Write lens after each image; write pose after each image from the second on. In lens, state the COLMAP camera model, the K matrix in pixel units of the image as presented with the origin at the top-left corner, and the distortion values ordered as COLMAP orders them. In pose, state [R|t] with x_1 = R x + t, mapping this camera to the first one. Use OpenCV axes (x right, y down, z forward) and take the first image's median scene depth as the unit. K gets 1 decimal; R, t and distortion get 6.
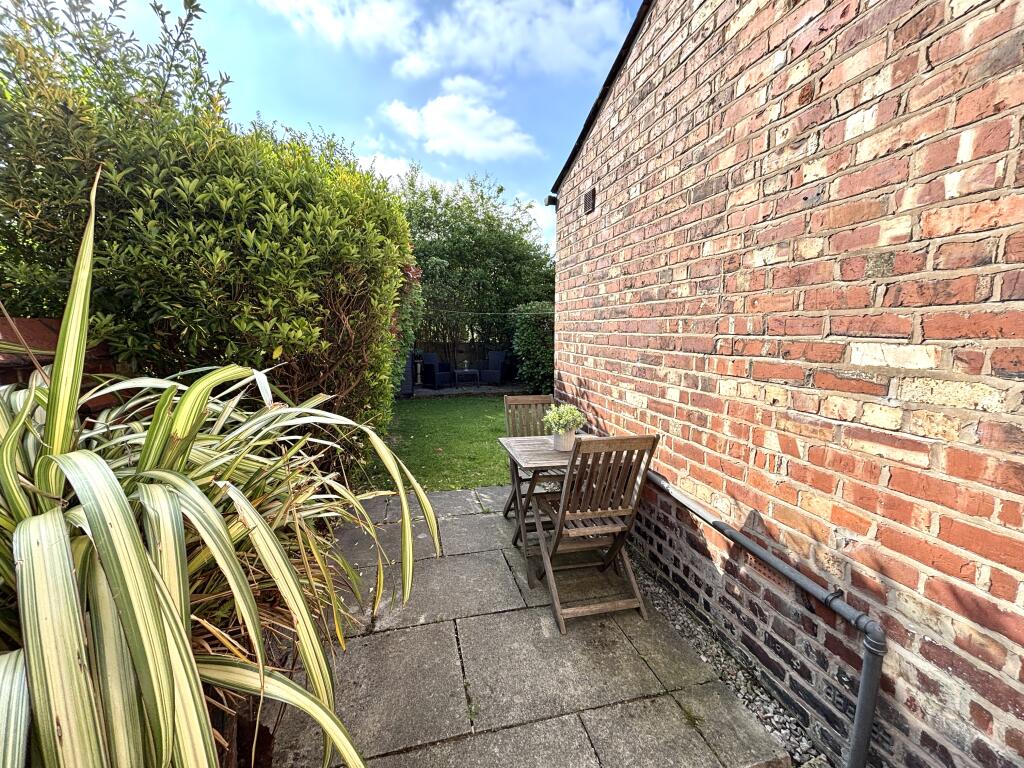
lens RADIAL K [[411.6, 0, 508.0], [0, 411.6, 376.4], [0, 0, 1]] dist [0.002271, 0.000188]
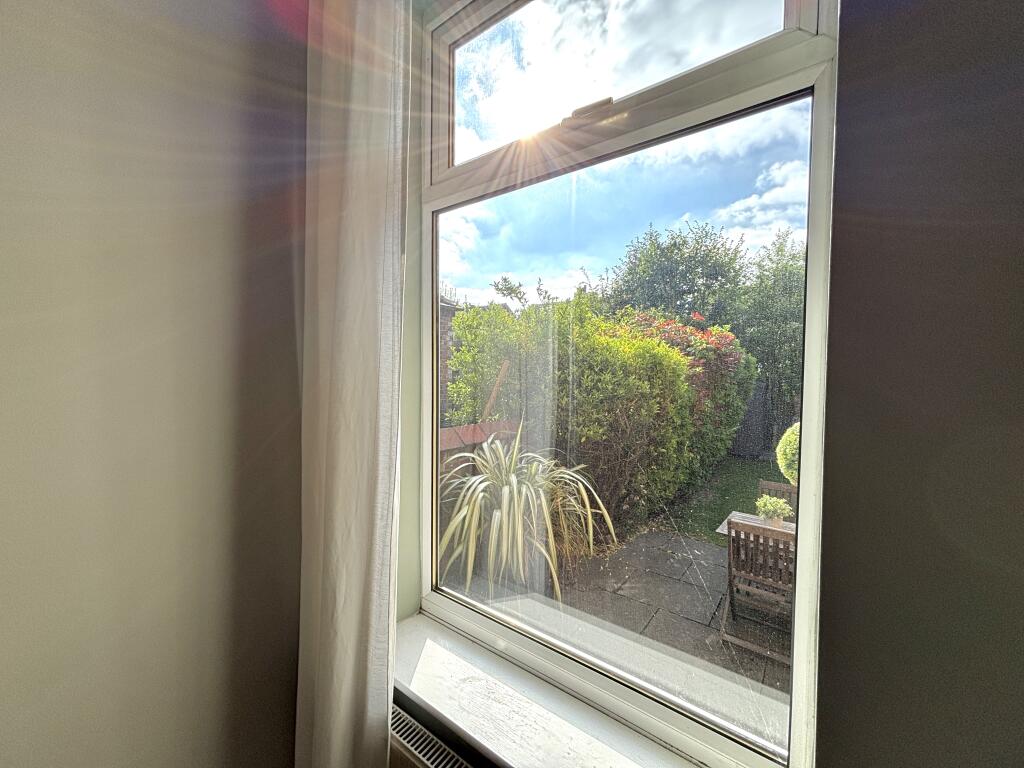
lens RADIAL K [[411.6, 0, 519.4], [0, 411.6, 378.2], [0, 0, 1]] dist [0.002271, 0.000188]
pose [[0.651417, 0.019763, -0.758463, 1.983125], [-0.100557, 0.993091, -0.060488, -0.486183], [0.752027, 0.115672, 0.648903, -1.641740]]
